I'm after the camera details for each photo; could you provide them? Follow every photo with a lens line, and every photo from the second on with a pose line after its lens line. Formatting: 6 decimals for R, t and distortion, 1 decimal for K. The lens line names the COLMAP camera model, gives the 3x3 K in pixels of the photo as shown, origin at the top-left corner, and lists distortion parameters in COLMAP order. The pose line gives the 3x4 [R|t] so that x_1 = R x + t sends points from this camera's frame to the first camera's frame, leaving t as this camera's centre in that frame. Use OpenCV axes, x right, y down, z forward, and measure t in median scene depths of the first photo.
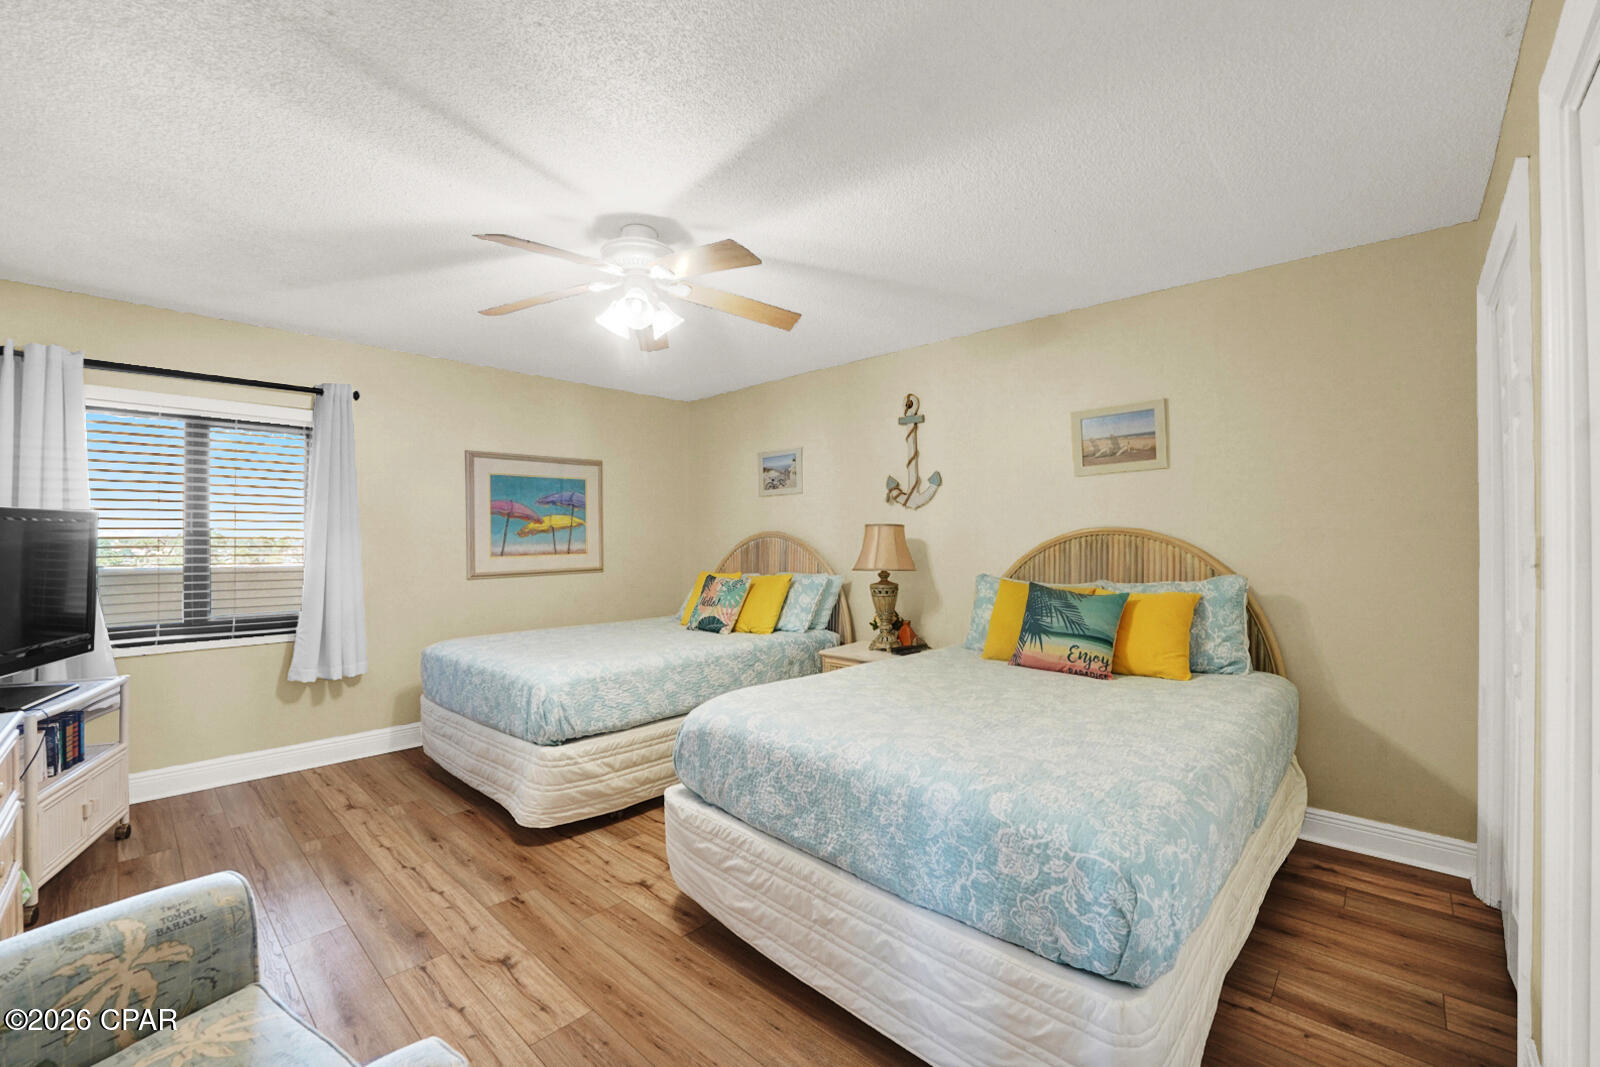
lens RADIAL K [[667.8, 0, 793.8], [0, 667.8, 540.4], [0, 0, 1]] dist [-0.021343, 0.001109]
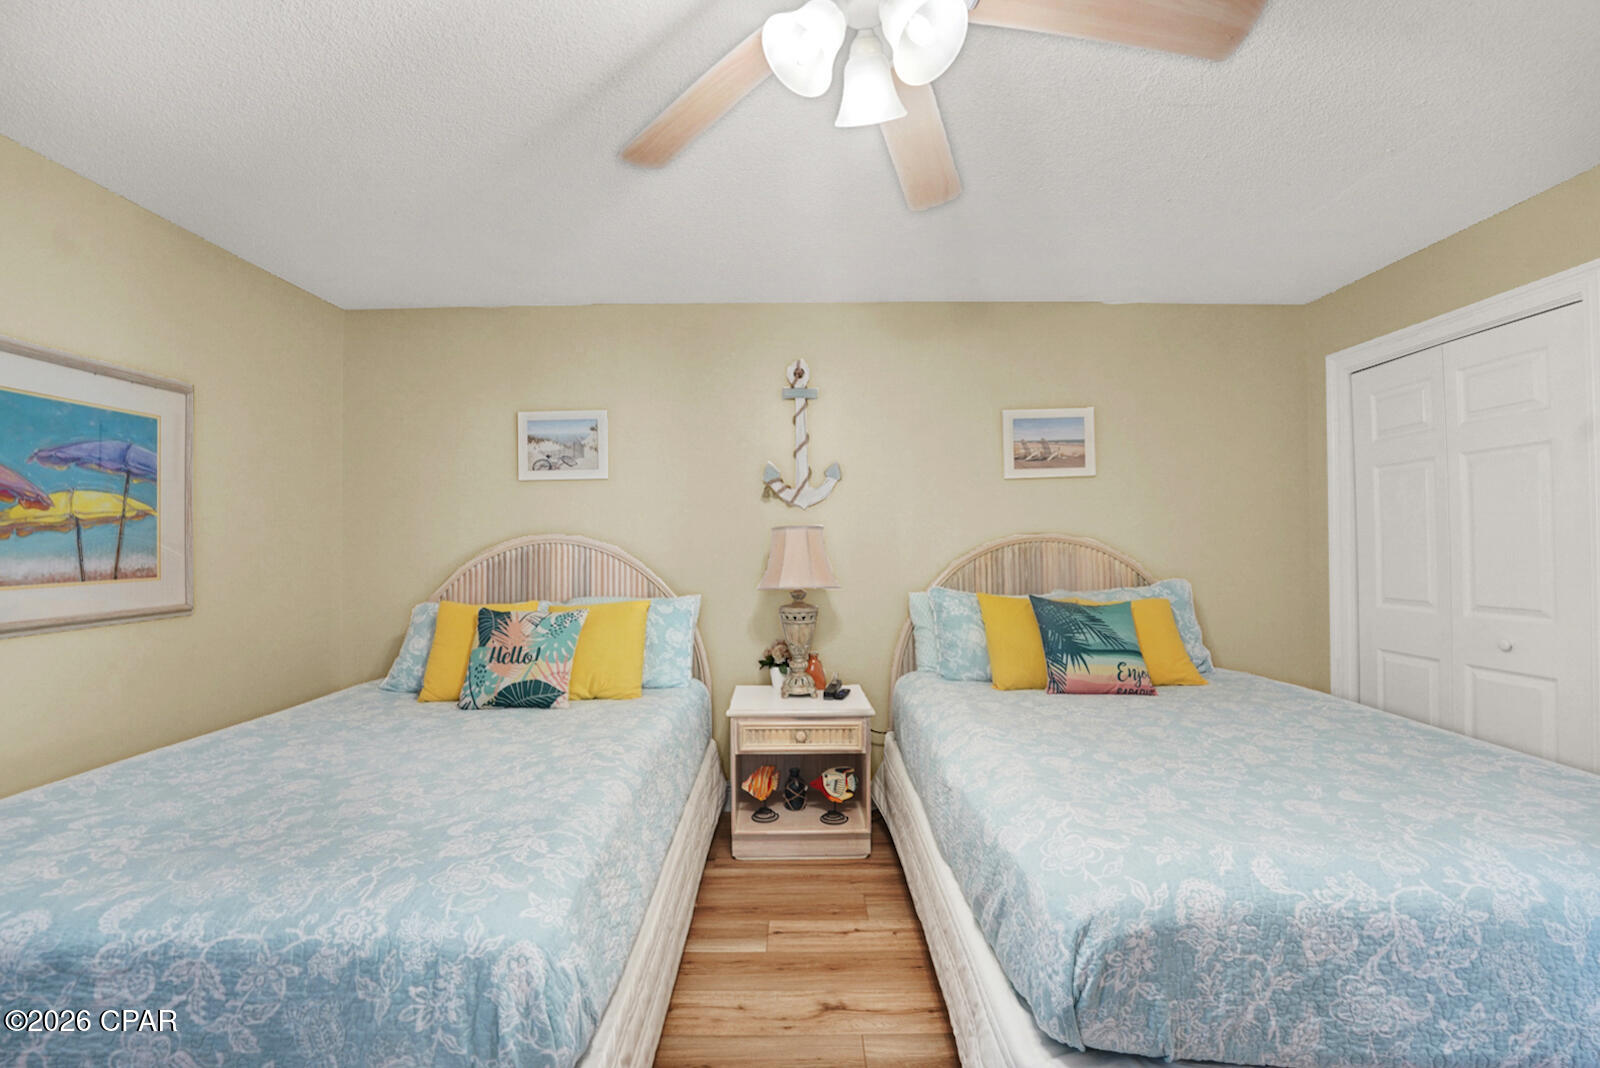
lens RADIAL K [[667.8, 0, 793.8], [0, 667.8, 540.9], [0, 0, 1]] dist [-0.021343, 0.001109]
pose [[0.729588, 0.007047, 0.683851, -0.366755], [0.002311, 0.999916, -0.012769, 0.001261], [-0.683883, 0.010896, 0.729510, 0.444658]]
